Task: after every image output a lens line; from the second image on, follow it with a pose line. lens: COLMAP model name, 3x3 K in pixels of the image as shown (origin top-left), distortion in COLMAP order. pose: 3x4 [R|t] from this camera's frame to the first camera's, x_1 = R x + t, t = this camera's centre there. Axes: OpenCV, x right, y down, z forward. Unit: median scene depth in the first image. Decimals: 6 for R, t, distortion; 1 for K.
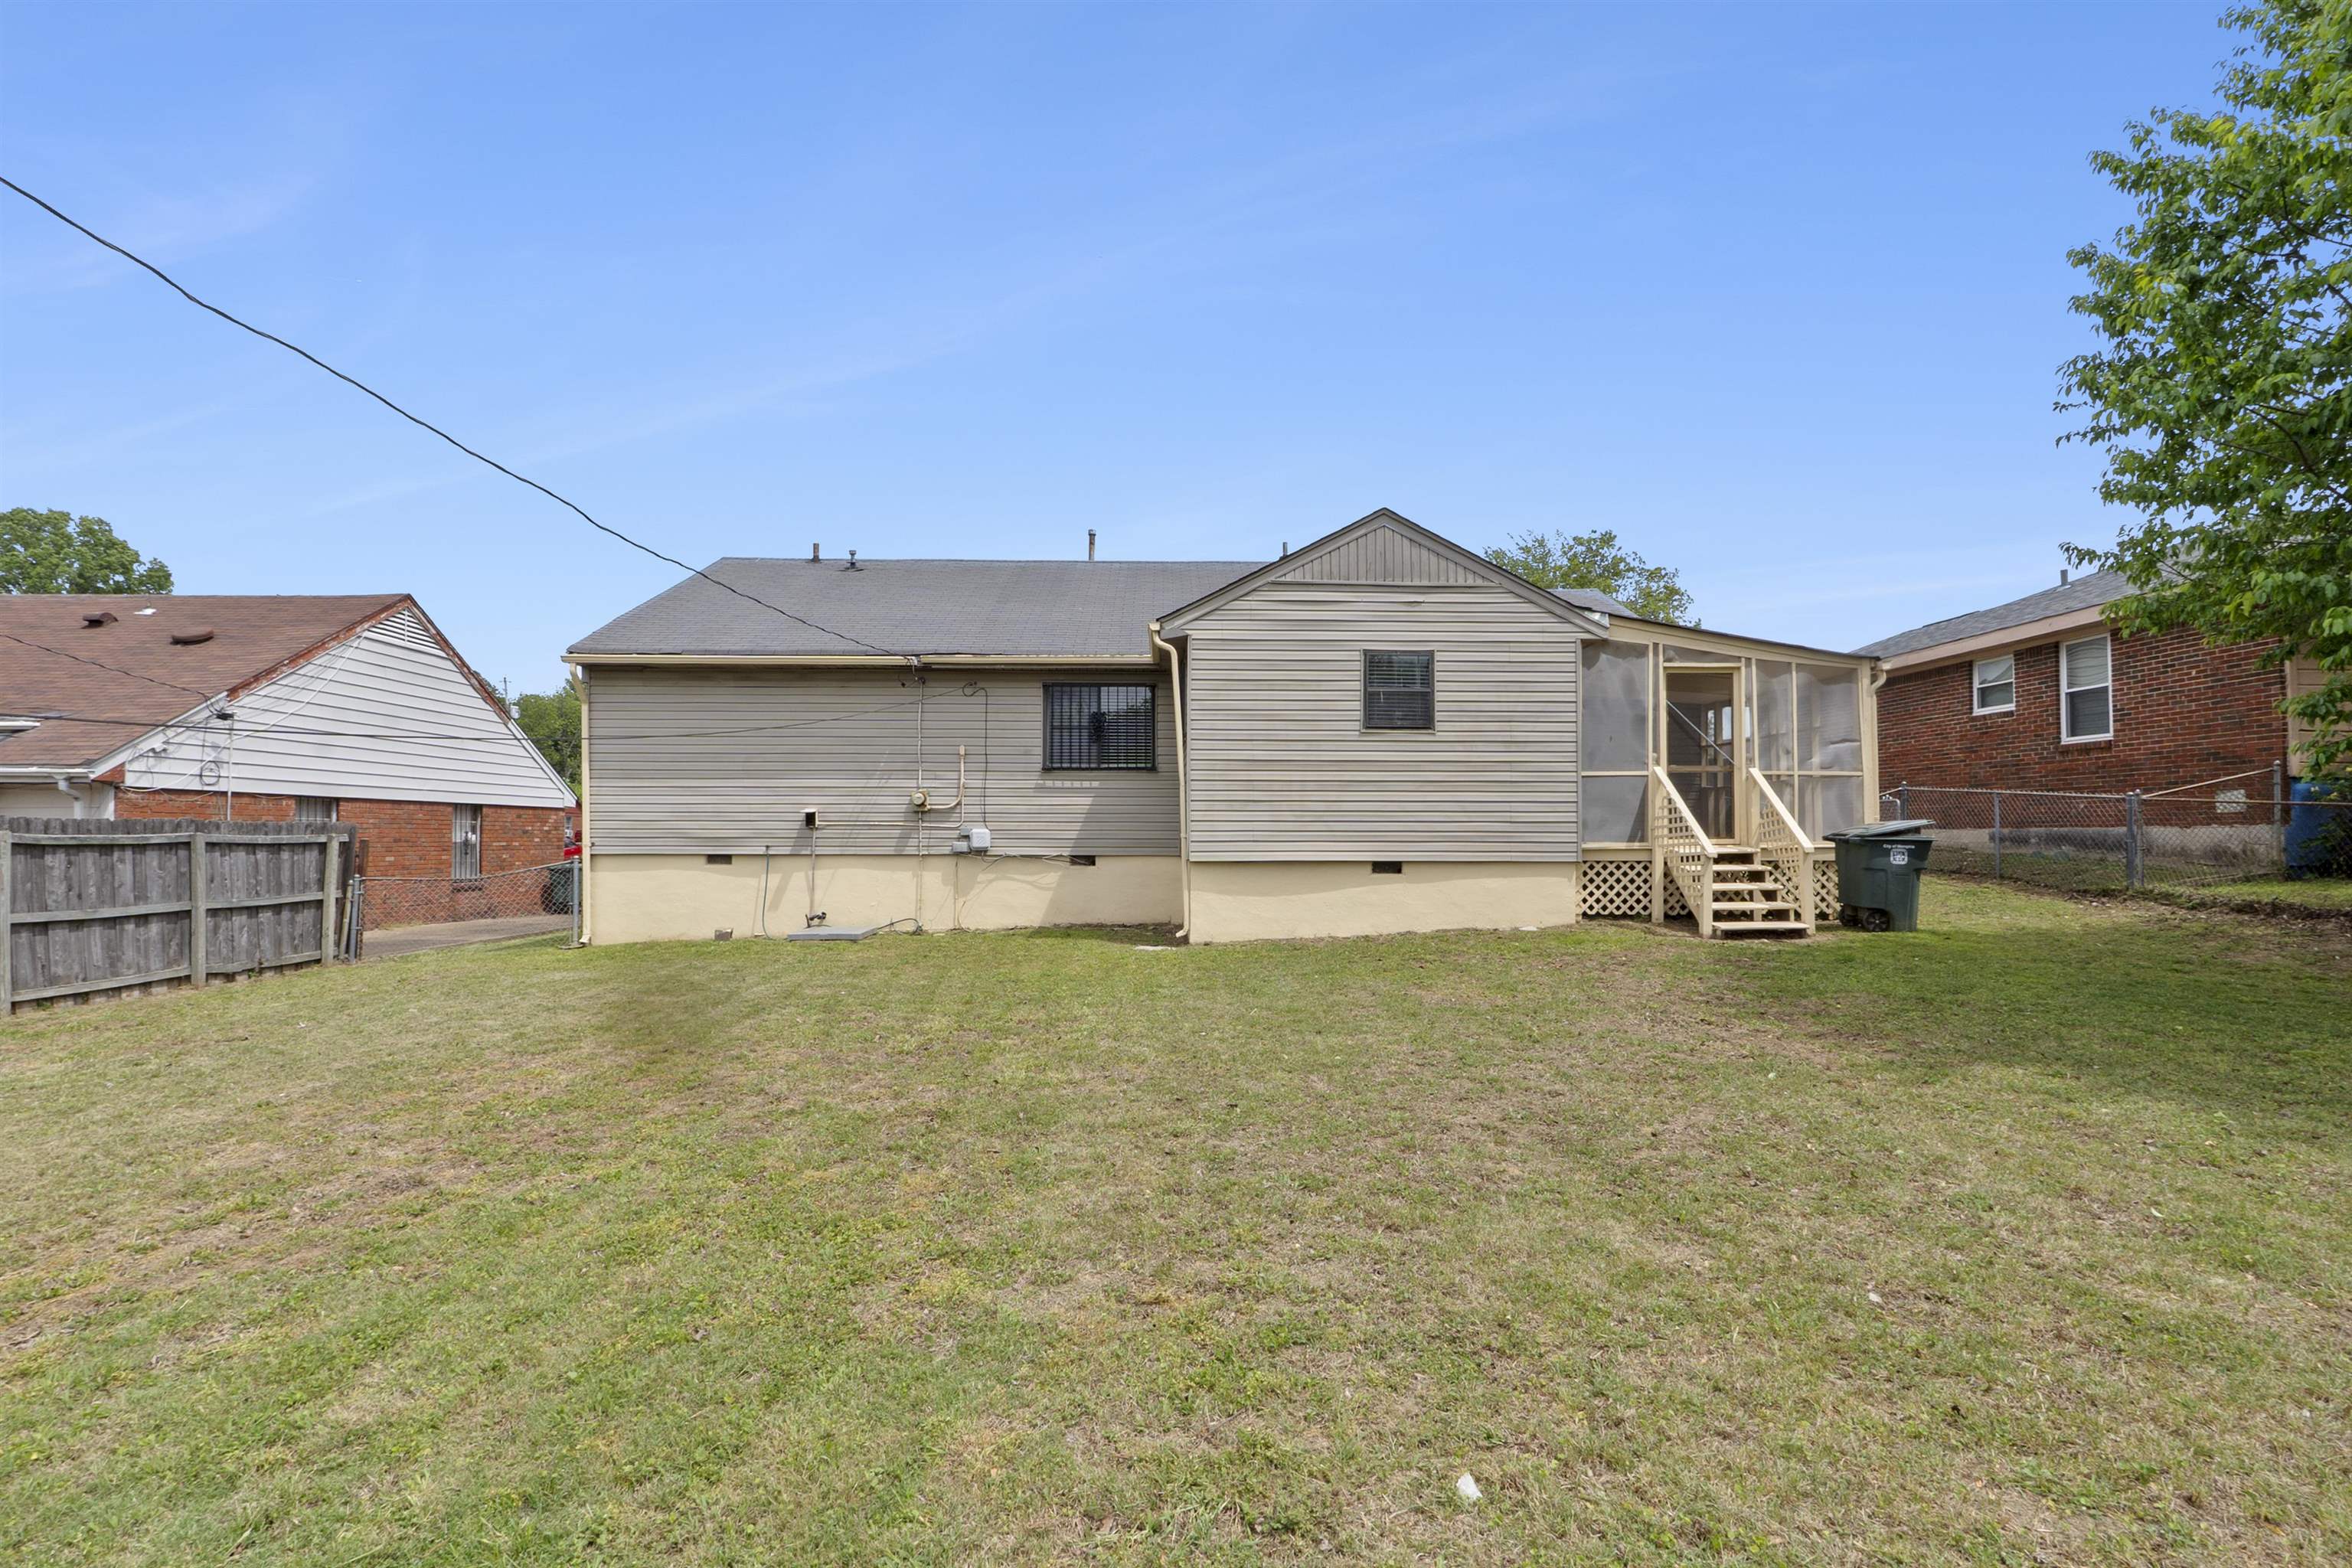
lens RADIAL K [[1112.9, 0, 1142.0], [0, 1112.9, 797.8], [0, 0, 1]] dist [-0.011227, -0.000992]
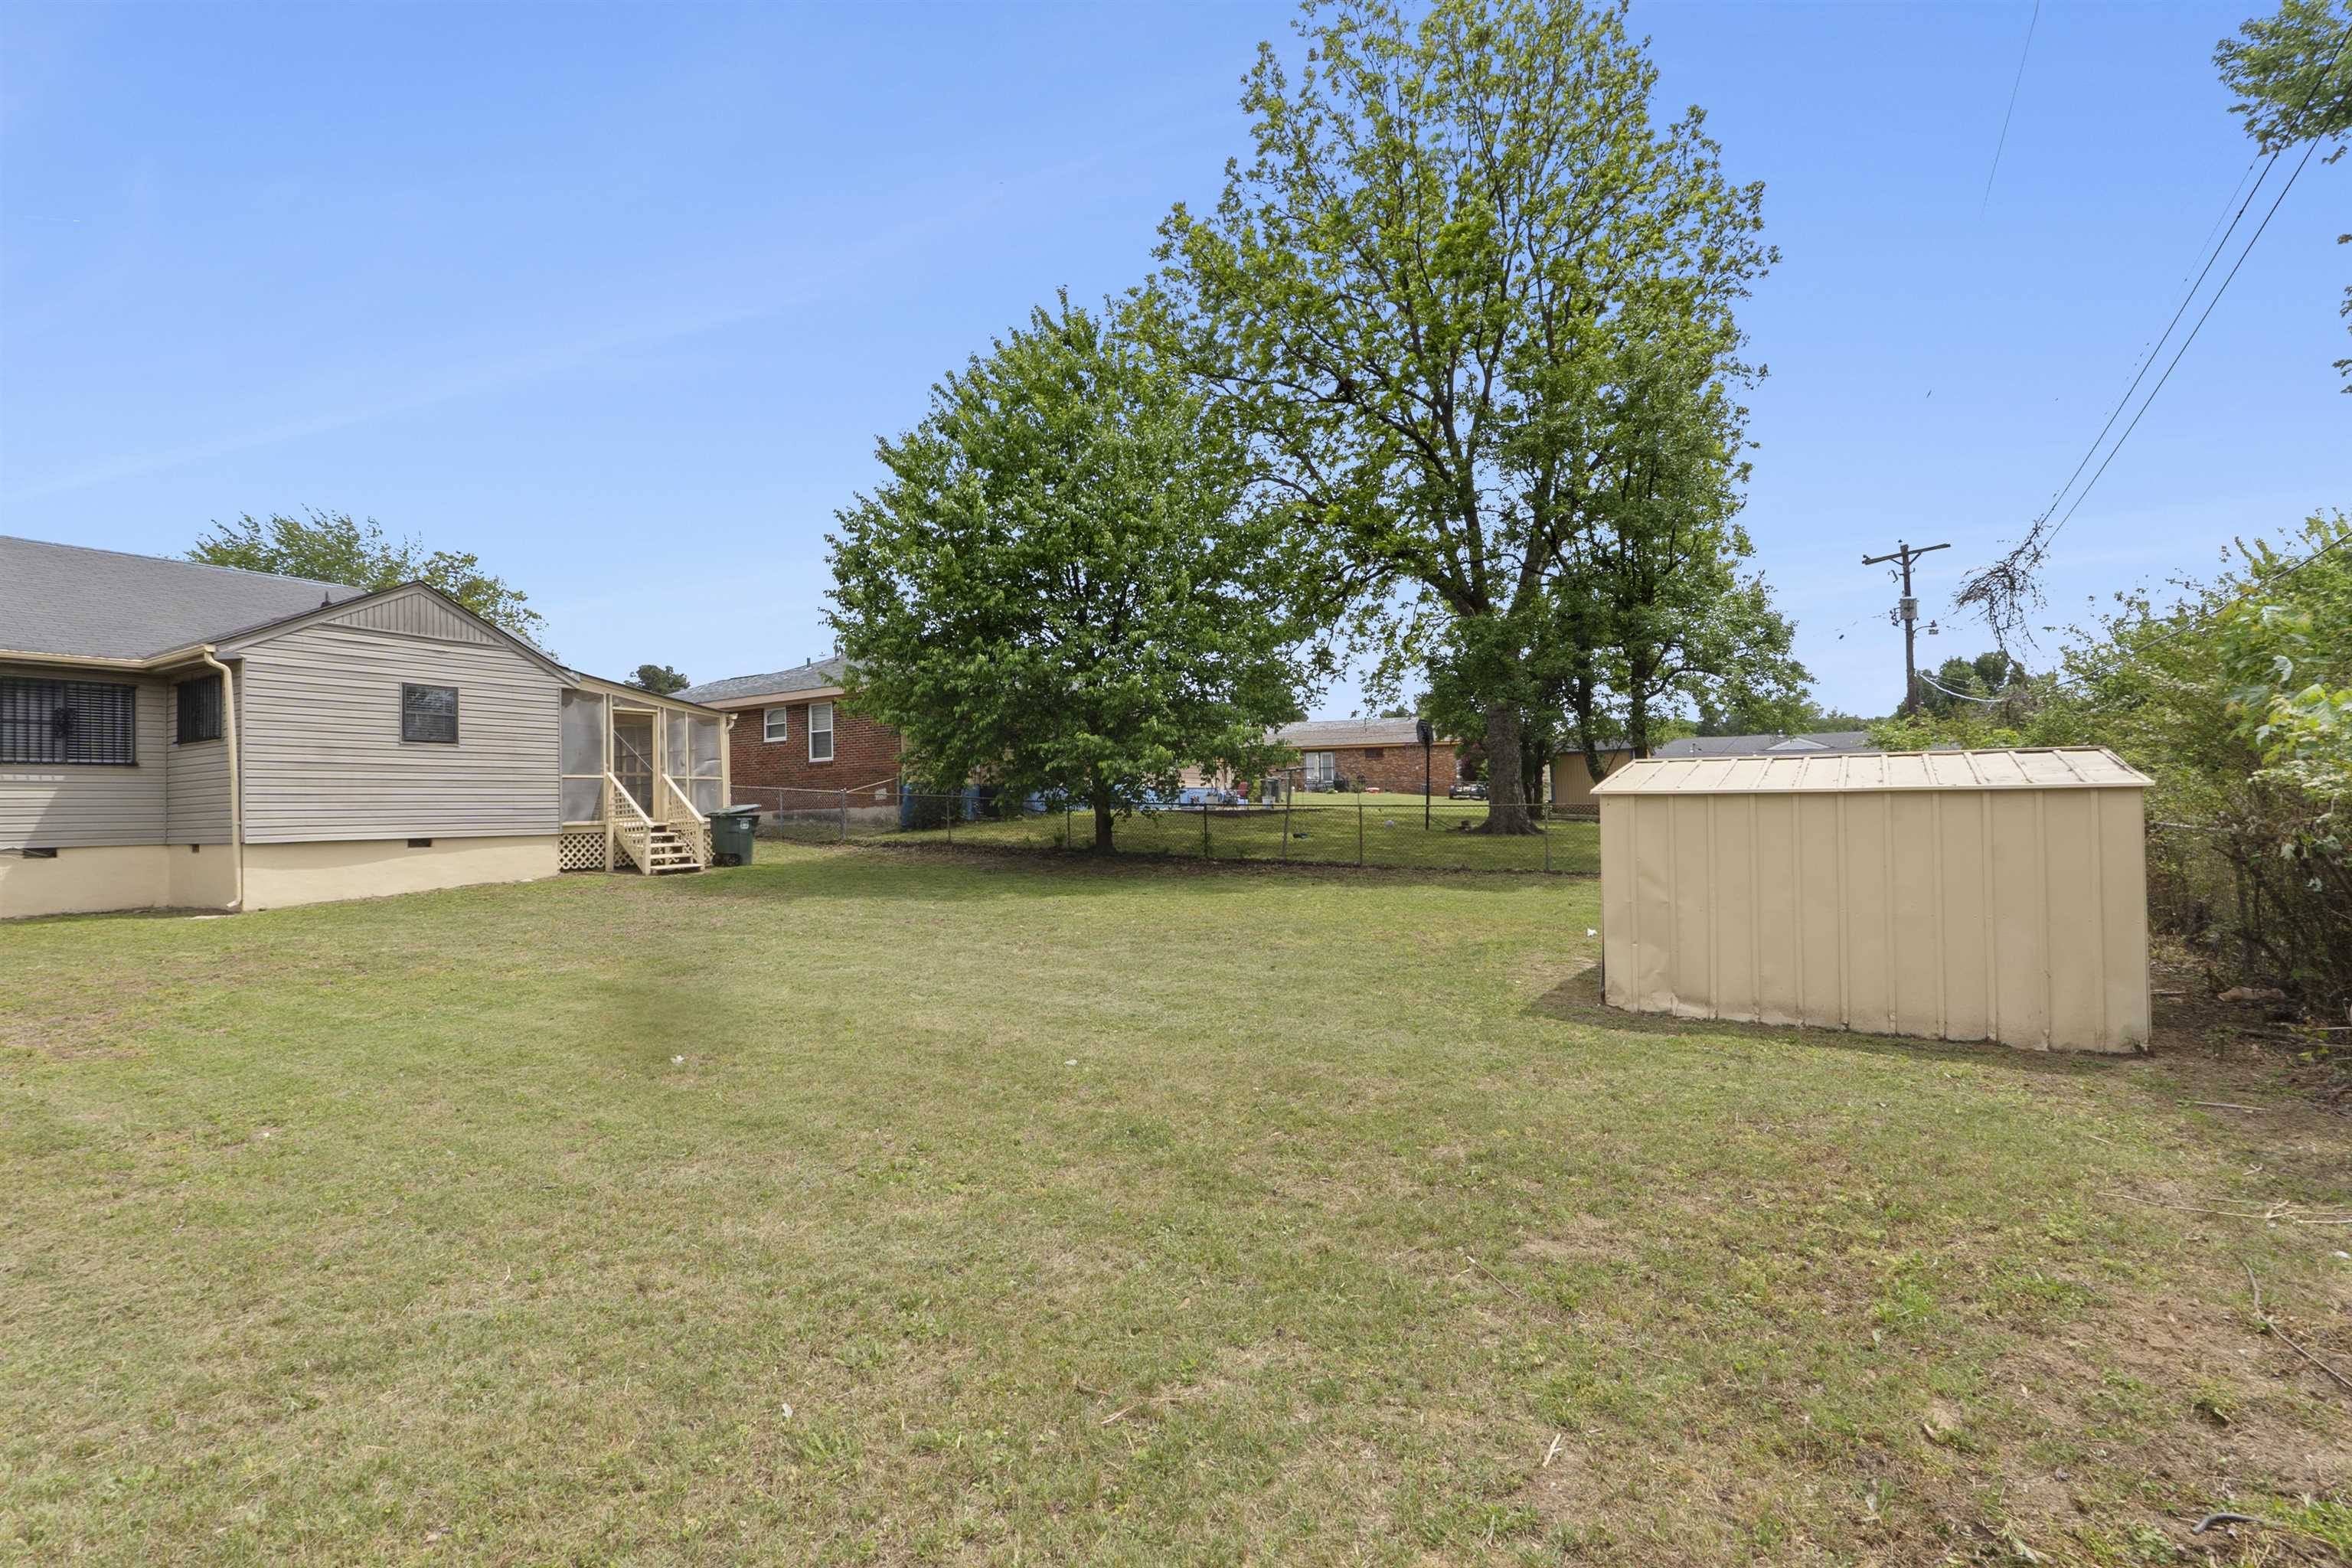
lens RADIAL K [[1112.9, 0, 1171.4], [0, 1112.9, 789.5], [0, 0, 1]] dist [-0.011227, -0.000992]
pose [[0.513548, 0.003147, 0.858055, -0.475351], [-0.002056, 0.999995, -0.002437, -0.001878], [-0.858059, -0.000513, 0.513551, -0.492883]]
